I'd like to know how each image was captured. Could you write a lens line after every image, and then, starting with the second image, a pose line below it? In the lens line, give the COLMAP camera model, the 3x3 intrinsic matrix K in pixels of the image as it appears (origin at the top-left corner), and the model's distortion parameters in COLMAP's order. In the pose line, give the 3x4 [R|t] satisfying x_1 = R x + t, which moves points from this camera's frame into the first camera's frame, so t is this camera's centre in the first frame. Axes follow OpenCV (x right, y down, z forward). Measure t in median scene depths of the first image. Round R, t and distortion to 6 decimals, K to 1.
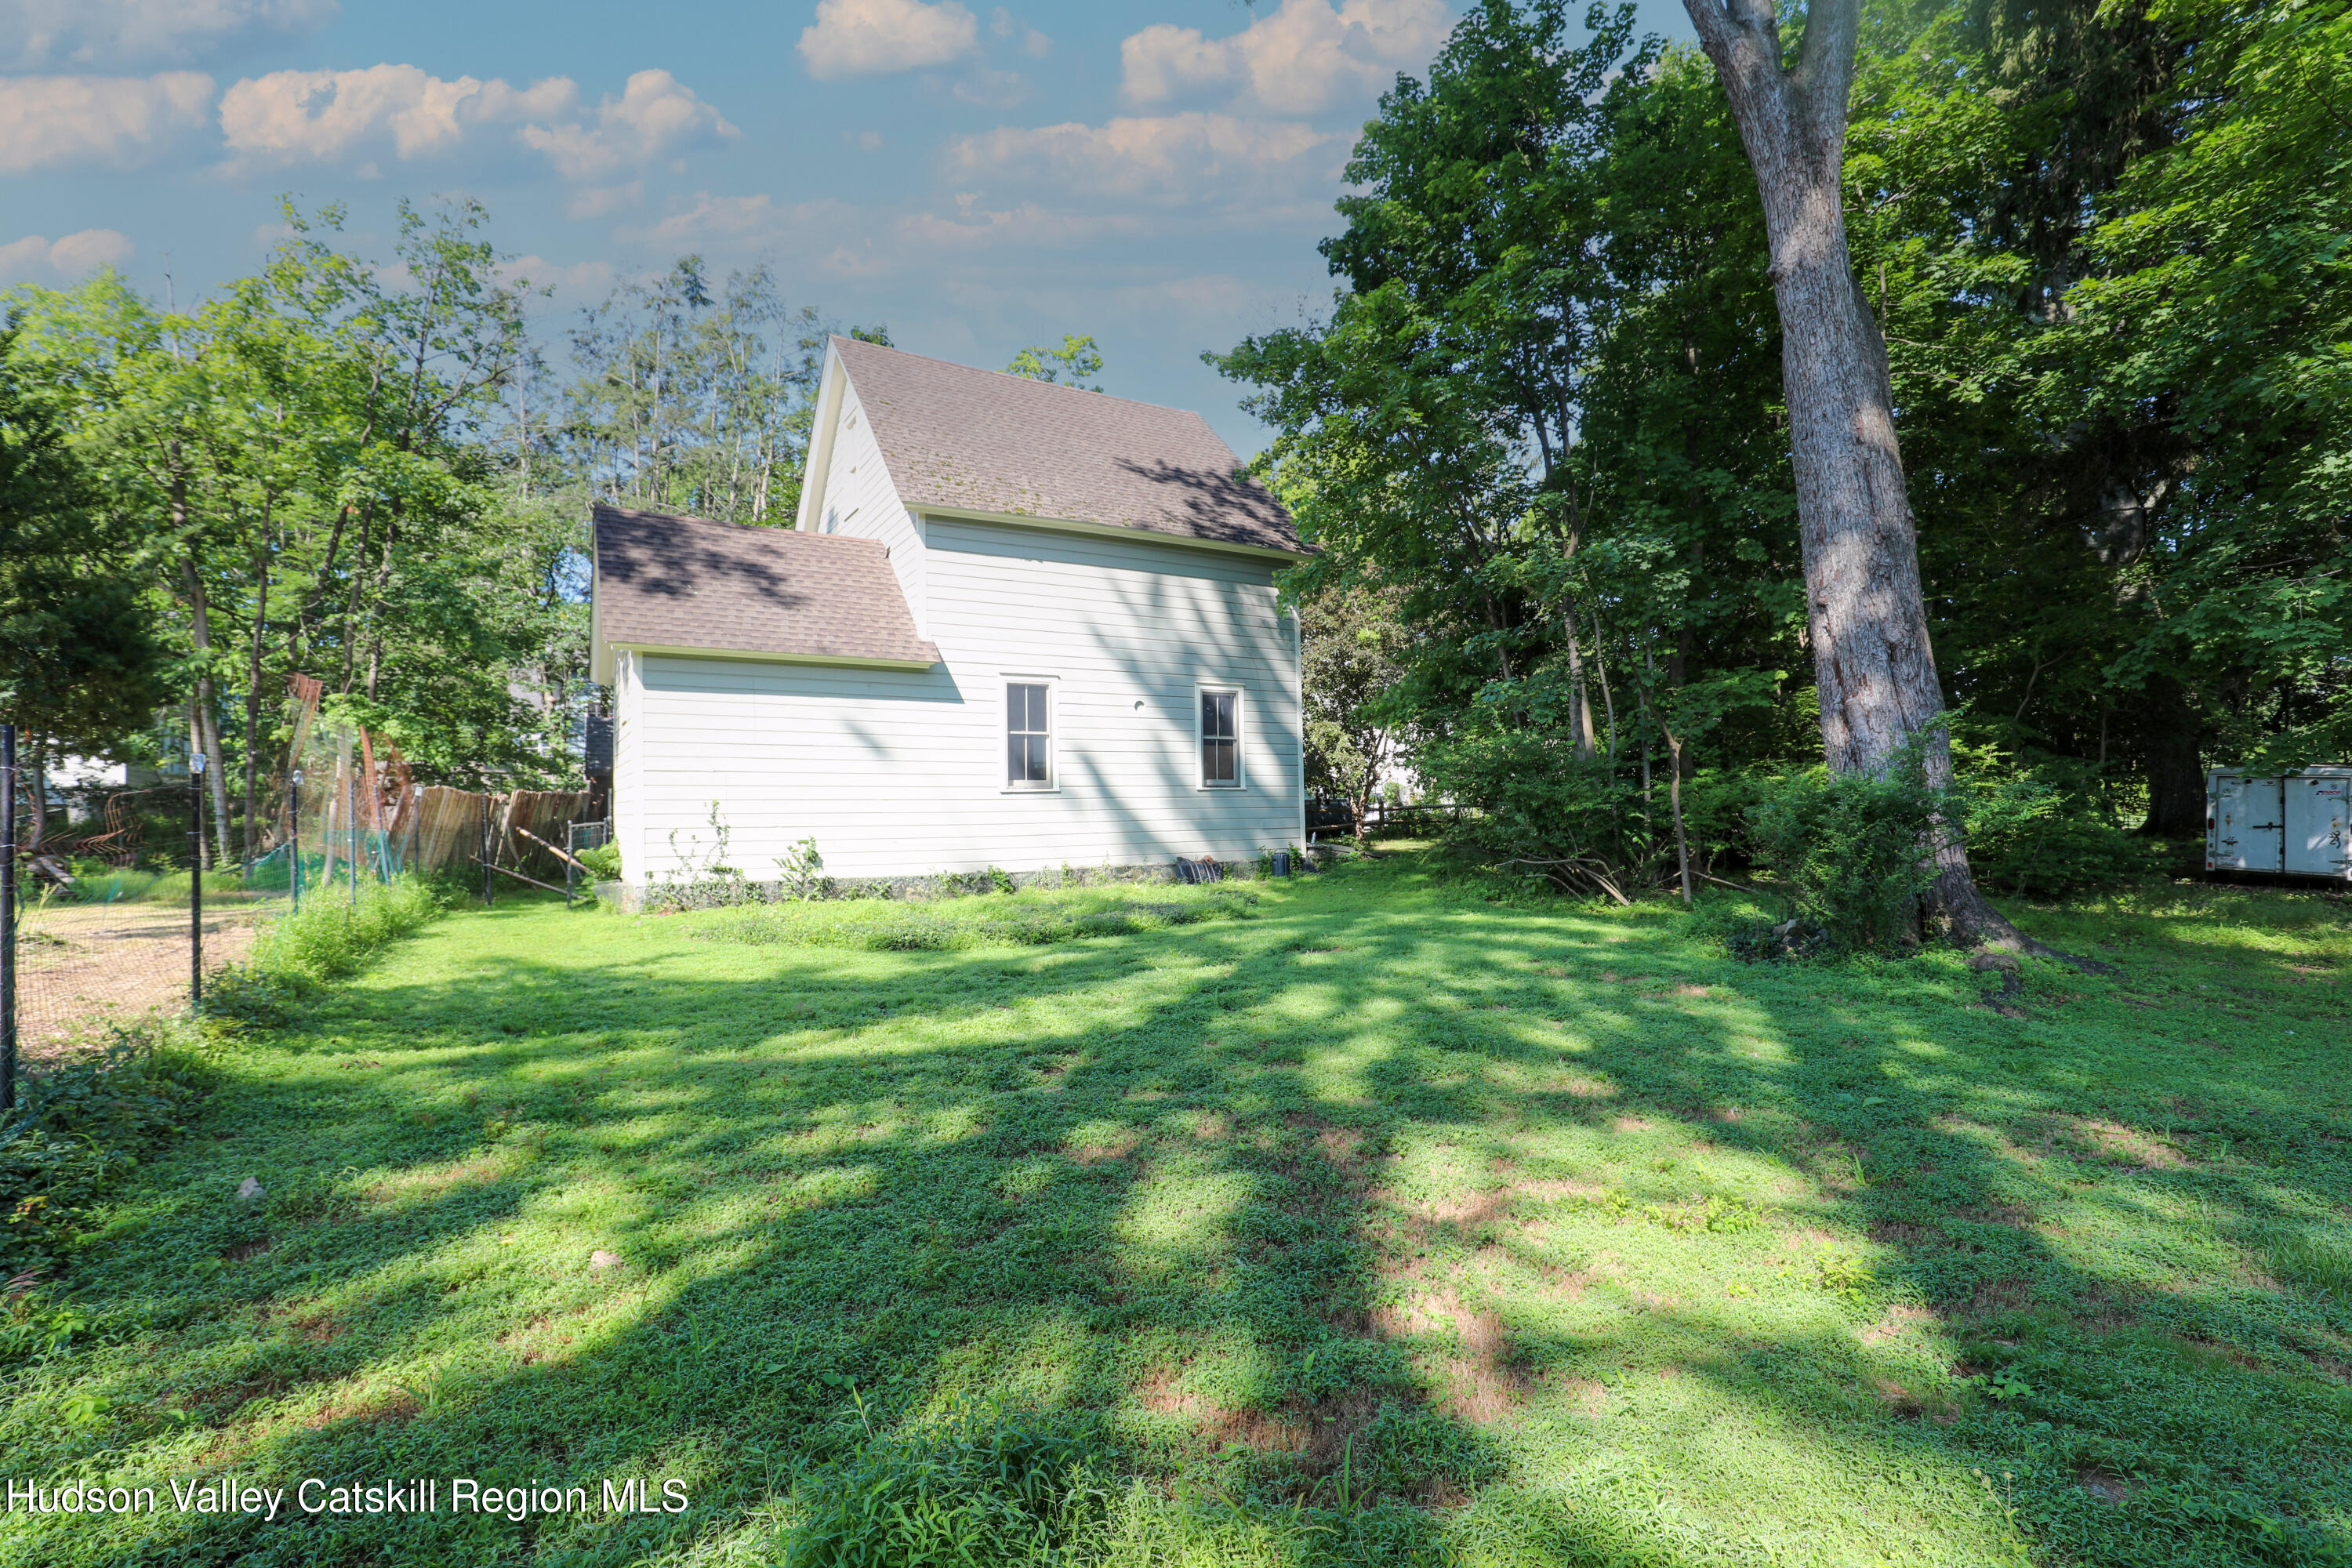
lens RADIAL K [[1071.4, 0, 1172.0], [0, 1071.4, 792.7], [0, 0, 1]] dist [-0.034770, 0.005991]
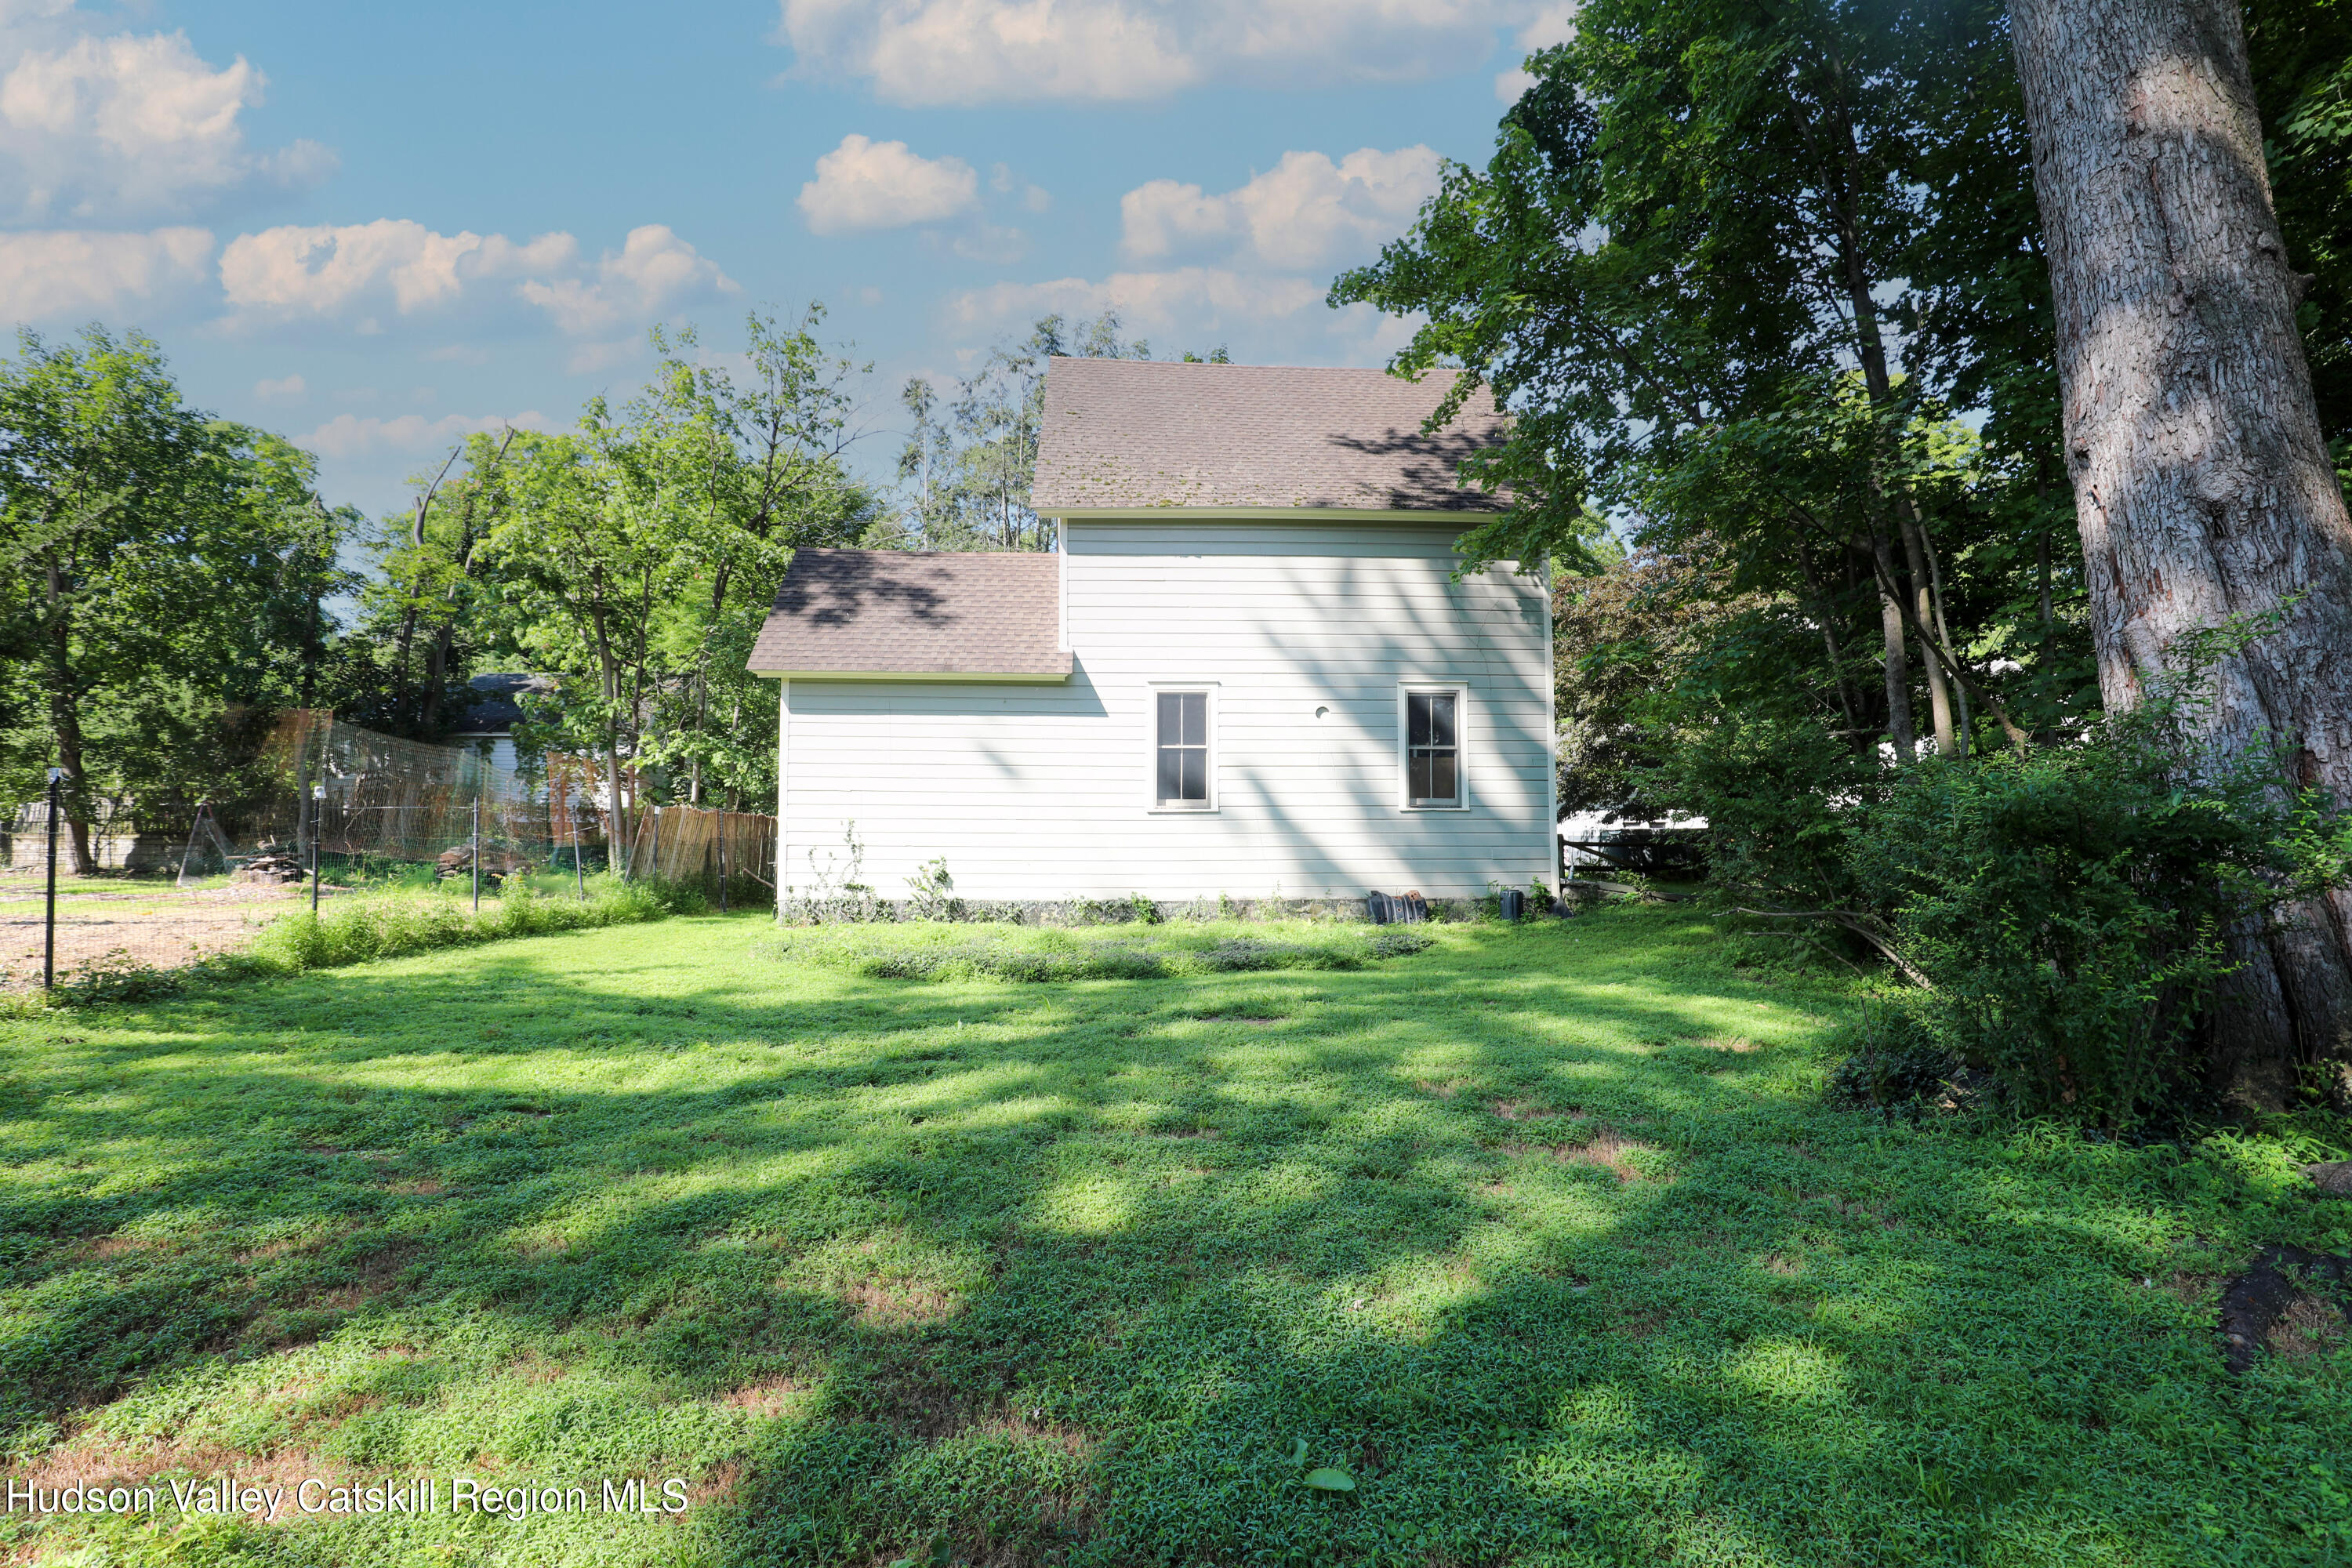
lens RADIAL K [[1071.4, 0, 1179.5], [0, 1071.4, 795.8], [0, 0, 1]] dist [-0.034770, 0.005991]
pose [[0.887446, -0.006667, -0.460863, 0.280176], [-0.005232, 0.999685, -0.024535, 0.007282], [0.460881, 0.024185, 0.887132, 0.199896]]
